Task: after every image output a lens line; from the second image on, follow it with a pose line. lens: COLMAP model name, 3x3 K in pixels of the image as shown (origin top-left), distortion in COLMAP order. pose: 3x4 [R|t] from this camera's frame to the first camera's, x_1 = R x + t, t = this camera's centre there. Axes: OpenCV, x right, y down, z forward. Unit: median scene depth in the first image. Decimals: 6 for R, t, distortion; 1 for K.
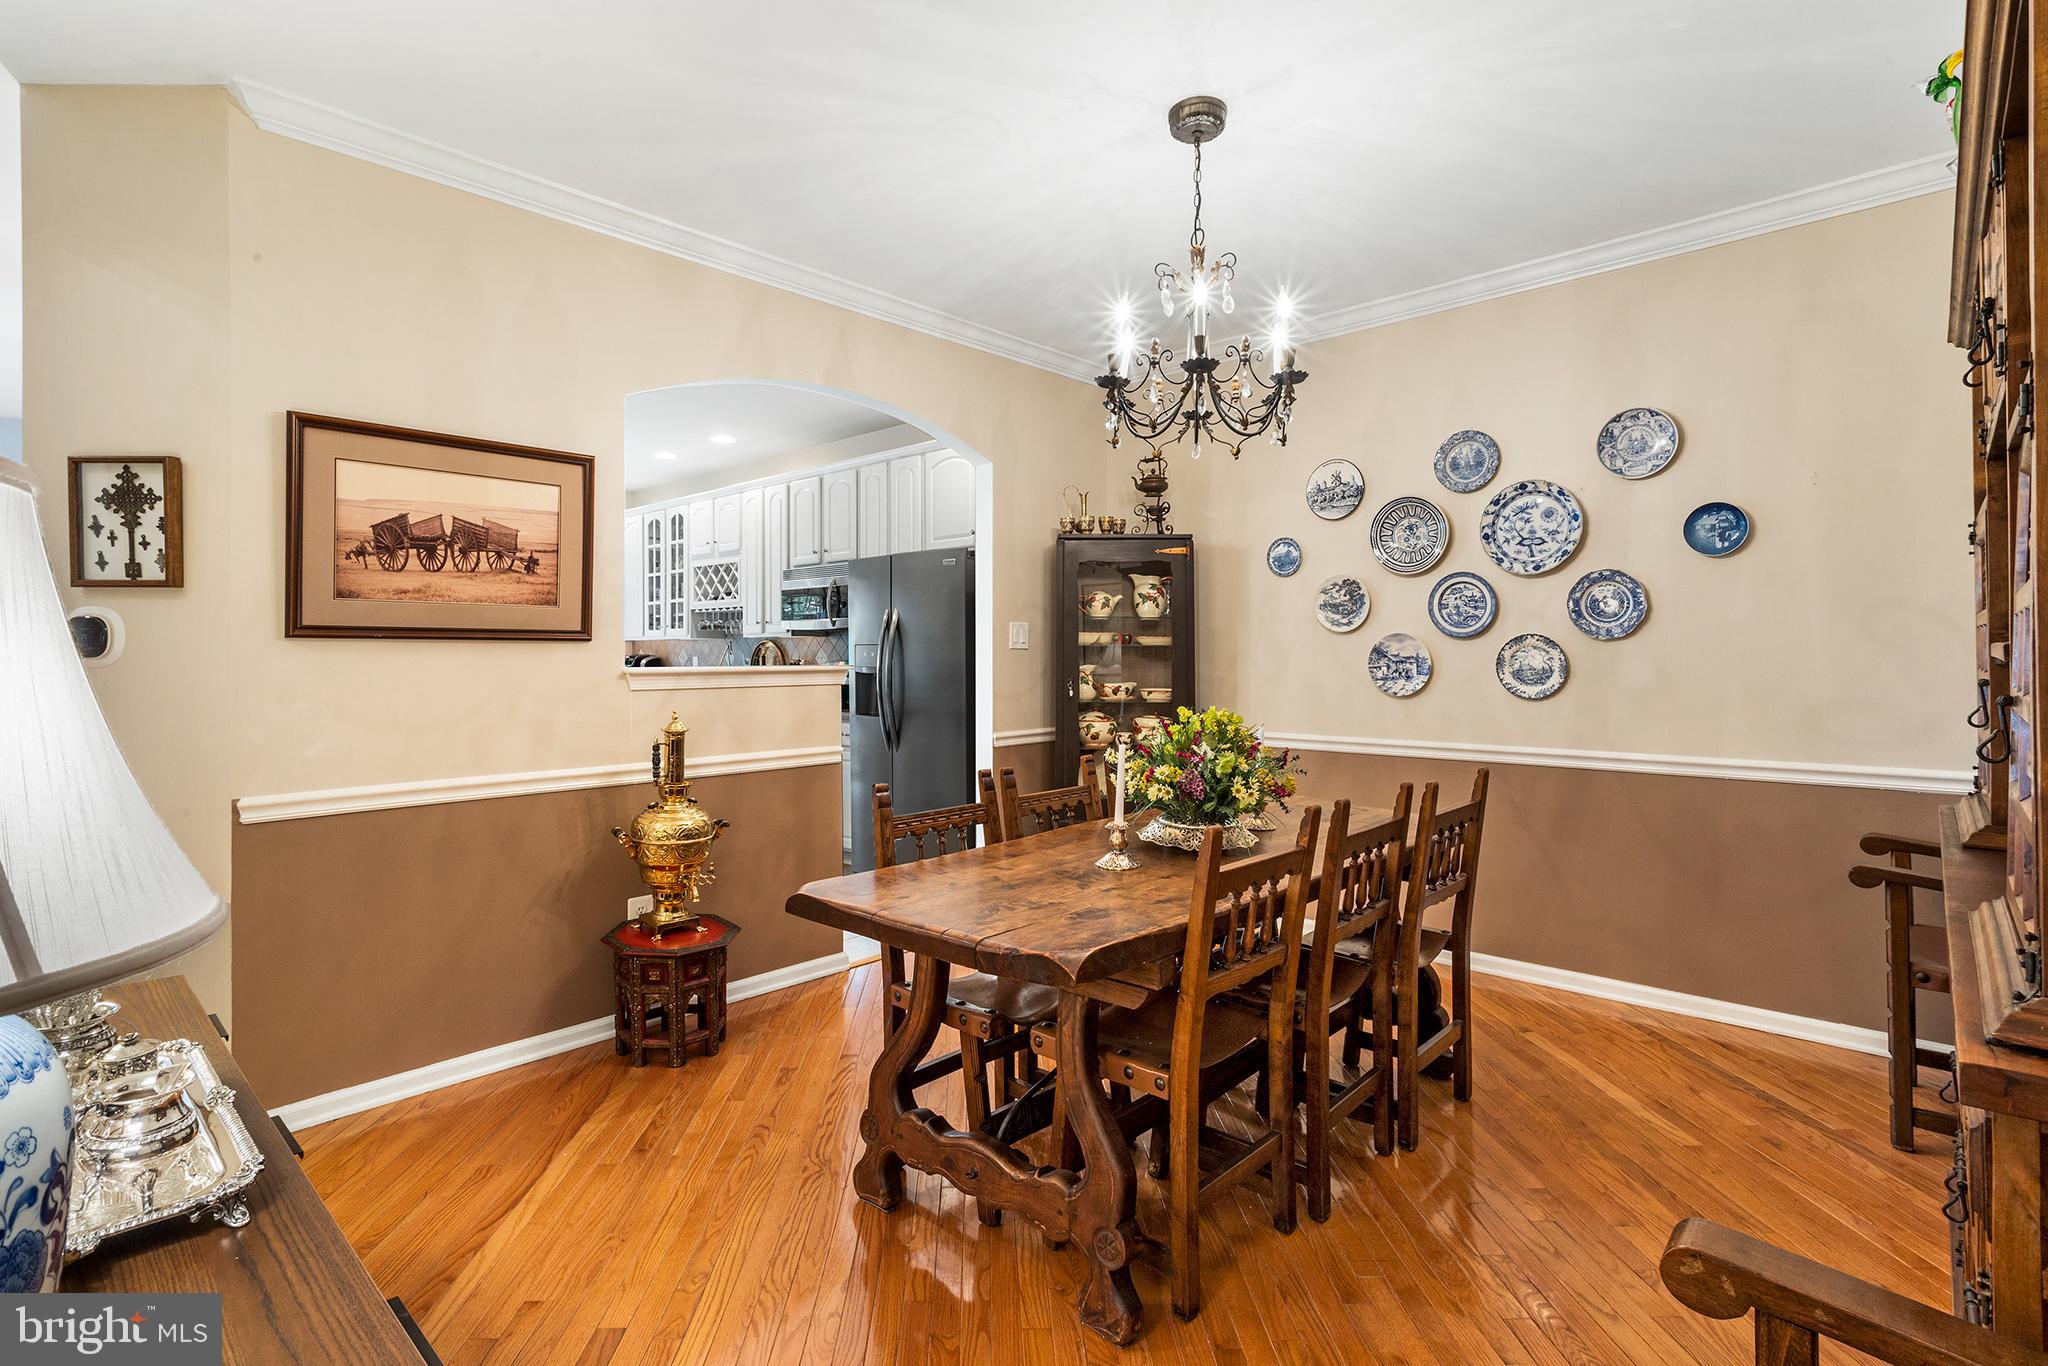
lens RADIAL K [[978.0, 0, 1019.4], [0, 978.0, 662.3], [0, 0, 1]] dist [-0.001042, 0.001476]
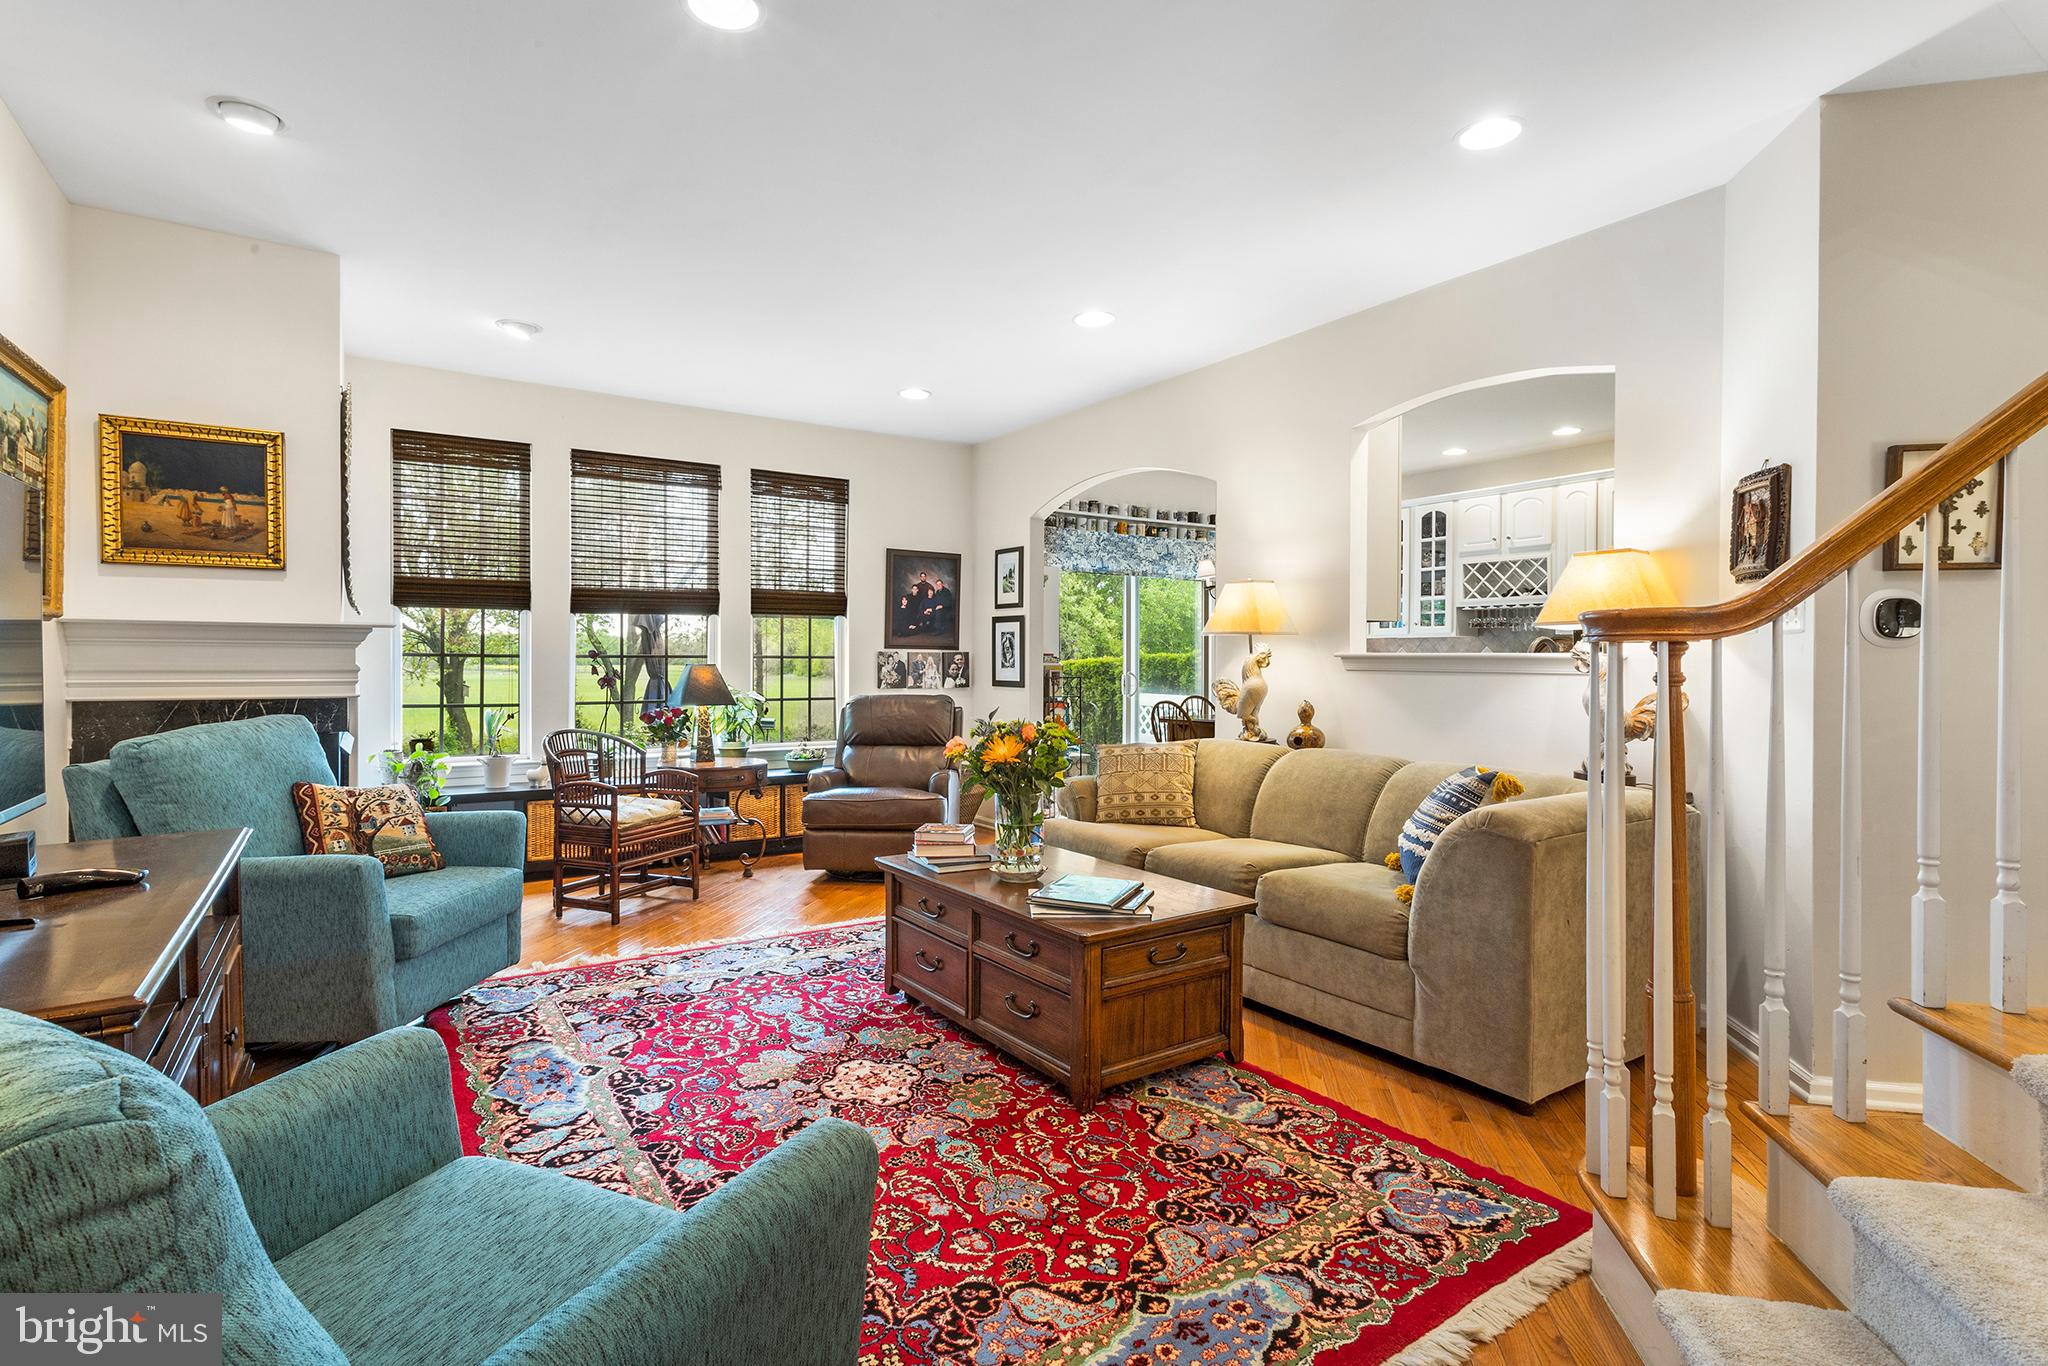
lens RADIAL K [[978.0, 0, 1021.0], [0, 978.0, 667.6], [0, 0, 1]] dist [-0.001042, 0.001476]
pose [[0.977748, 0.004521, -0.209734, -1.123310], [-0.004576, 0.999990, 0.000222, 0.020383], [0.209733, 0.000743, 0.977758, -0.145069]]
